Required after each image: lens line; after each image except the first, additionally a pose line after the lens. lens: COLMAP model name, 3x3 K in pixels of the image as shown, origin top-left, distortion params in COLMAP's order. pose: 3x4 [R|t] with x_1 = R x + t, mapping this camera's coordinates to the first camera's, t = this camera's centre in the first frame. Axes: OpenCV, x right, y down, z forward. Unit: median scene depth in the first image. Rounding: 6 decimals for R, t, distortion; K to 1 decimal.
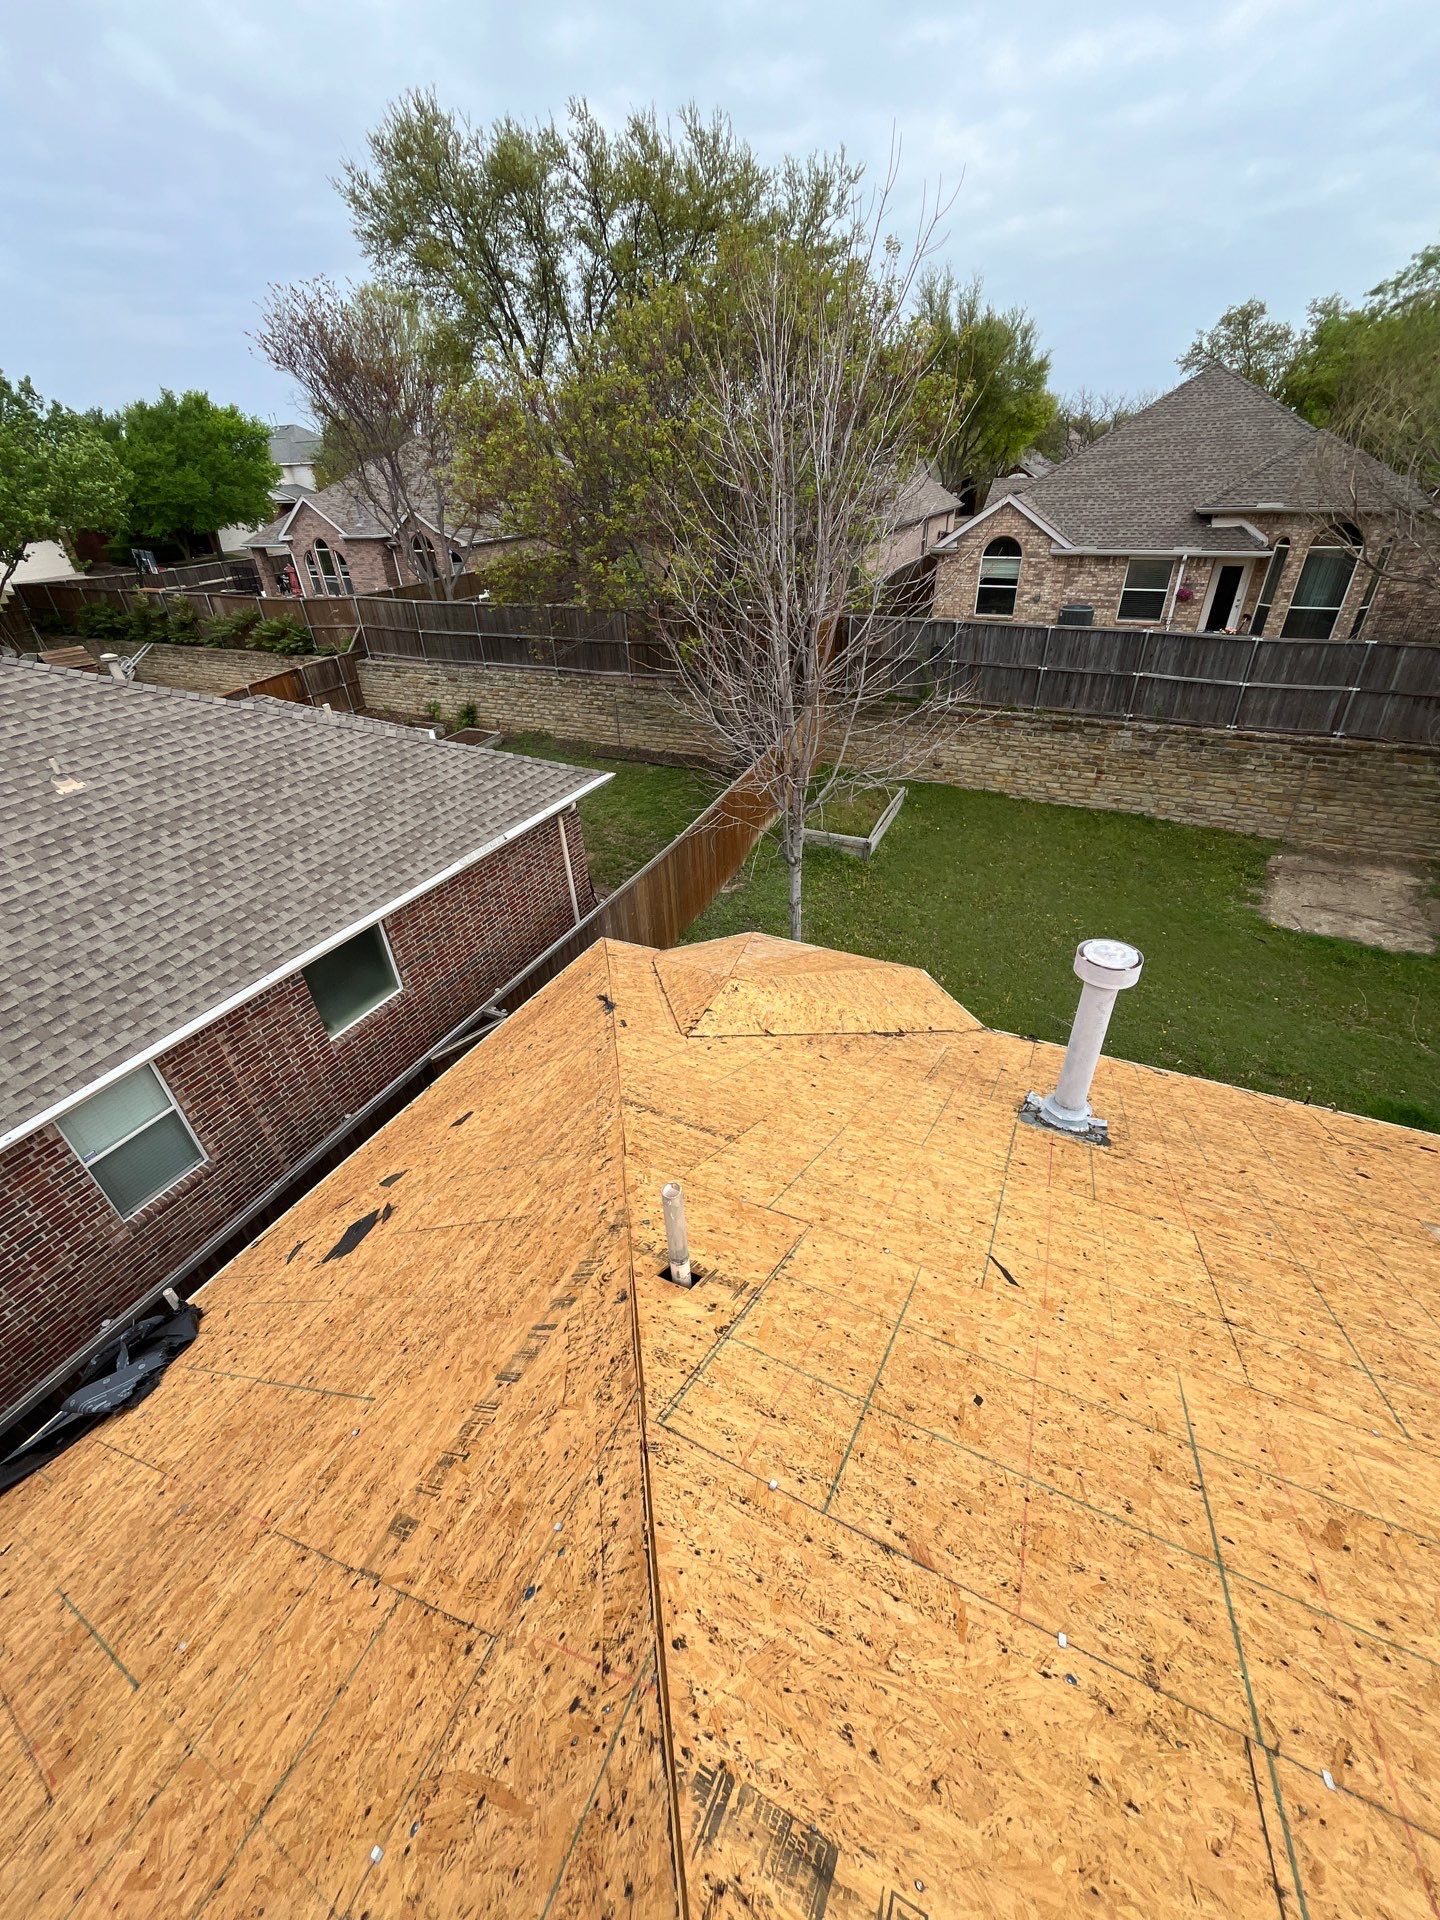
lens RADIAL K [[766.3, 0, 712.5], [0, 766.3, 954.3], [0, 0, 1]] dist [-0.006214, 0.000531]
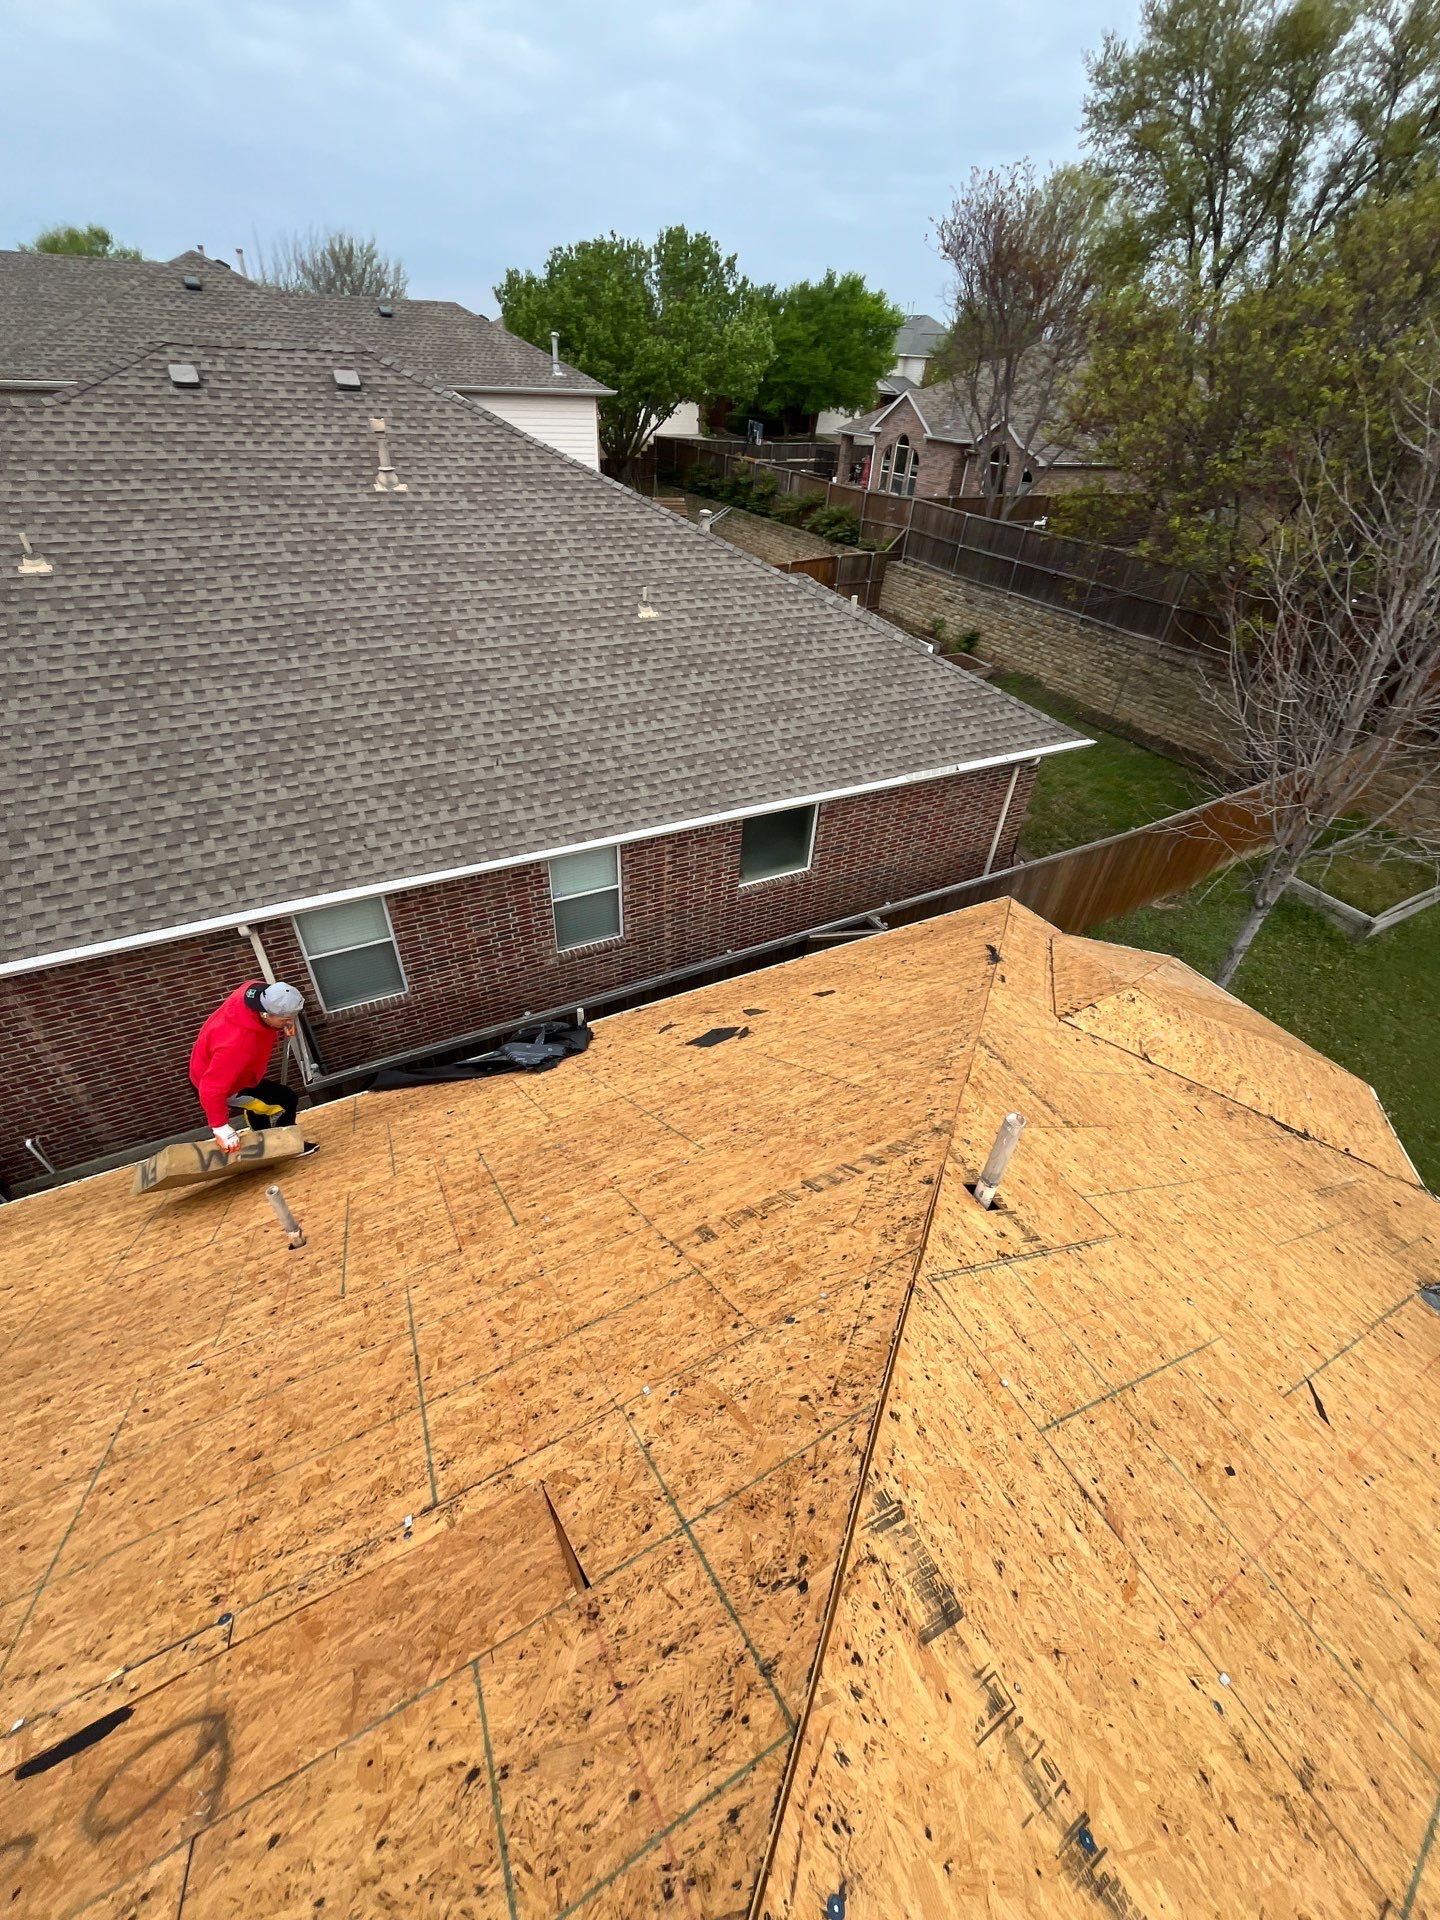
lens RADIAL K [[766.3, 0, 722.0], [0, 766.3, 952.3], [0, 0, 1]] dist [-0.006214, 0.000531]
pose [[0.809971, 0.420043, -0.409282, -0.008986], [-0.385226, 0.907262, 0.168752, 0.014745], [0.442209, 0.020981, 0.896667, -0.027241]]
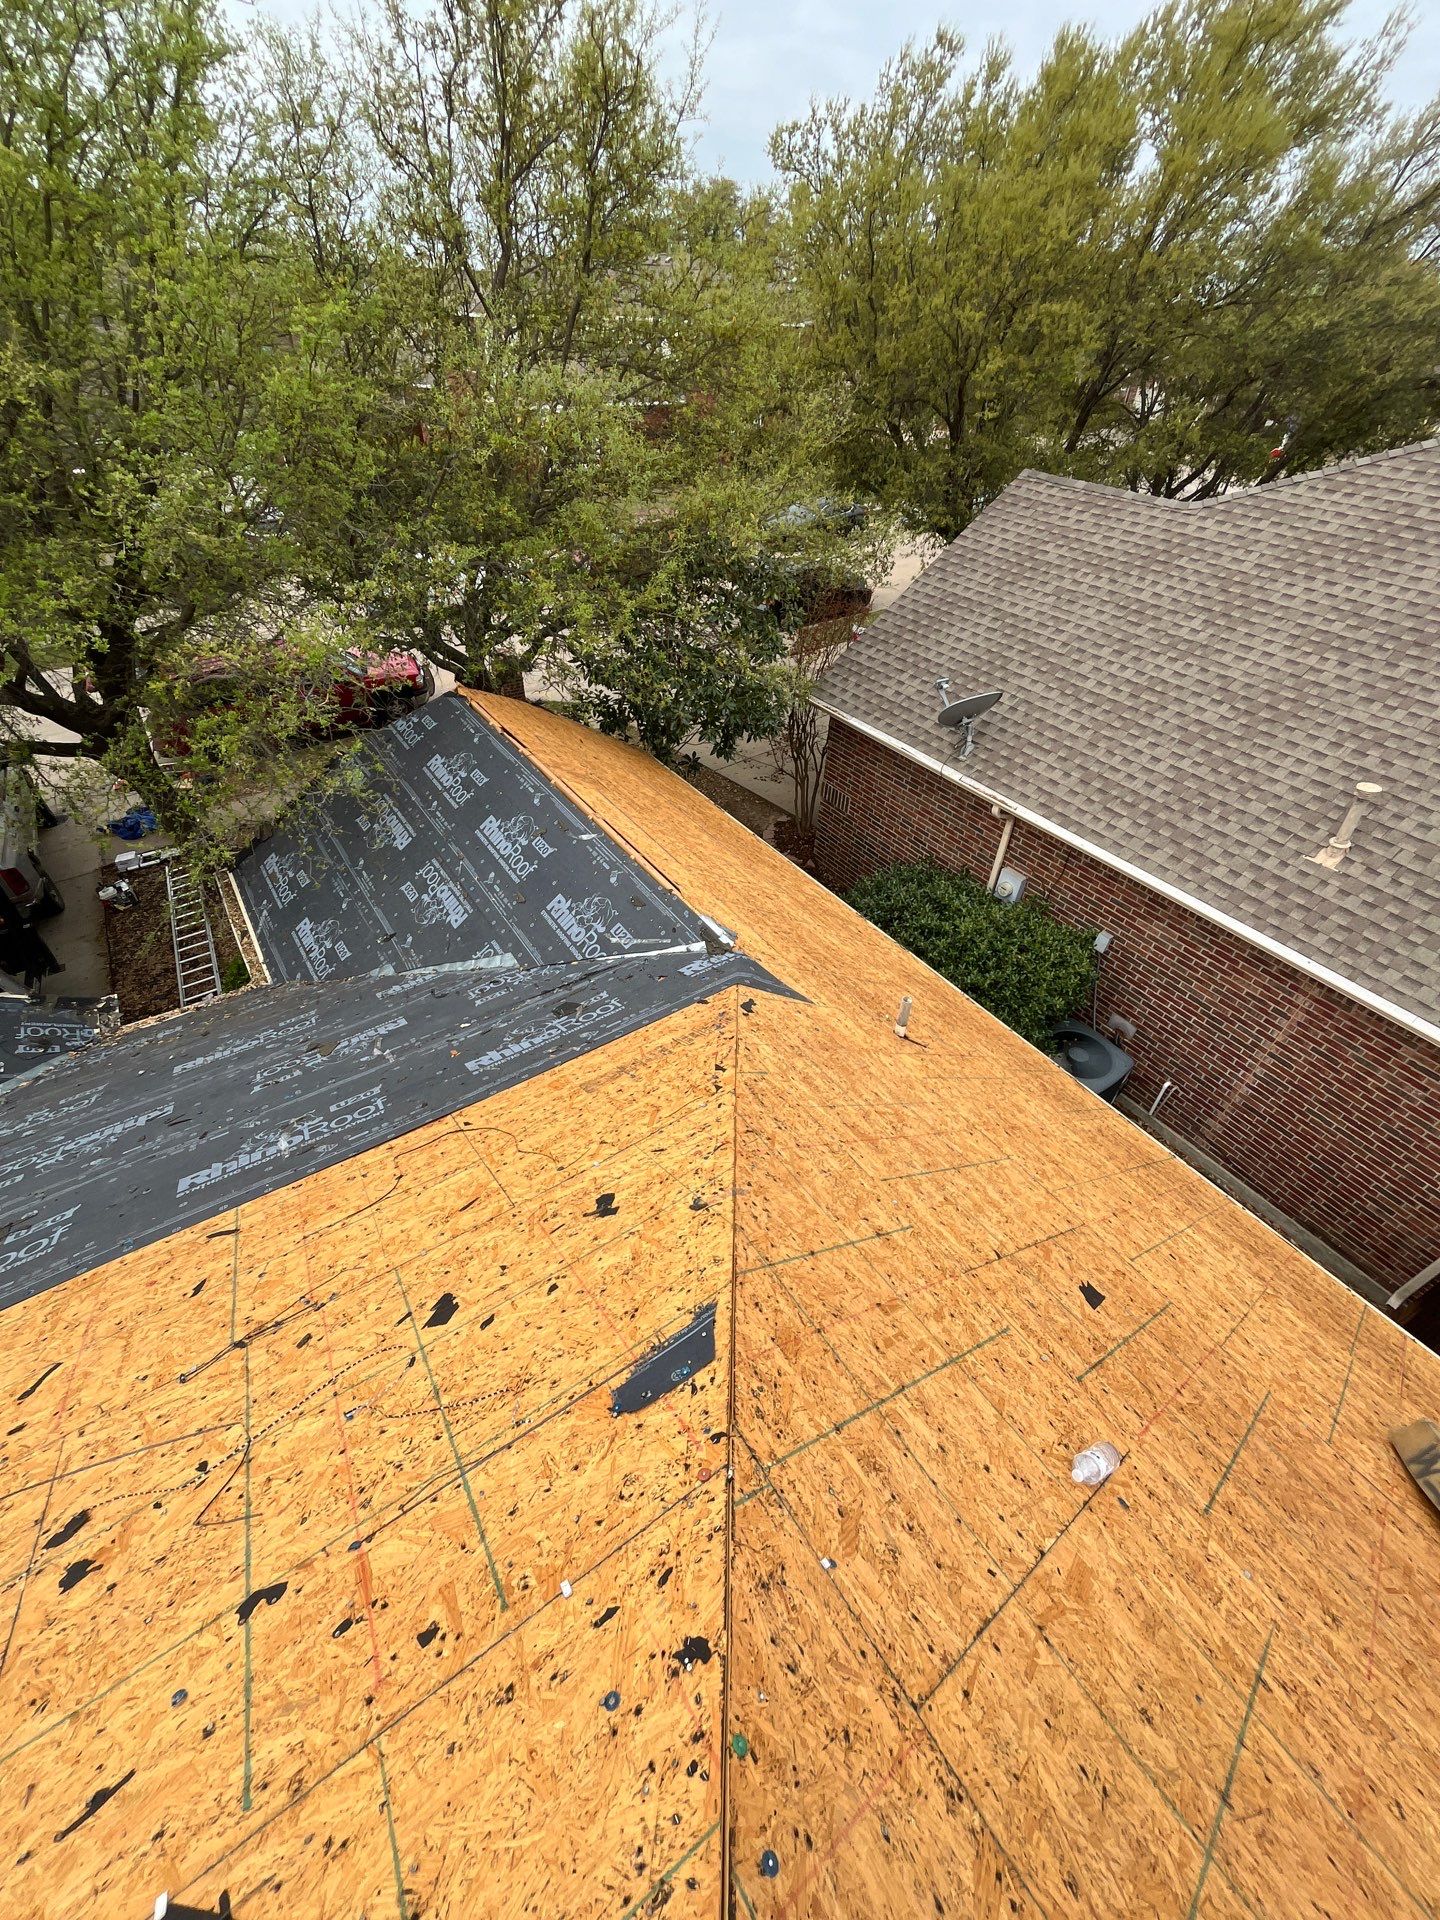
lens RADIAL K [[766.3, 0, 730.5], [0, 766.3, 942.3], [0, 0, 1]] dist [-0.006214, 0.000531]
pose [[-0.484125, 0.585870, -0.649907, -0.122996], [-0.485454, 0.438113, 0.756566, 0.114636], [0.727982, 0.681772, 0.072311, -0.129665]]
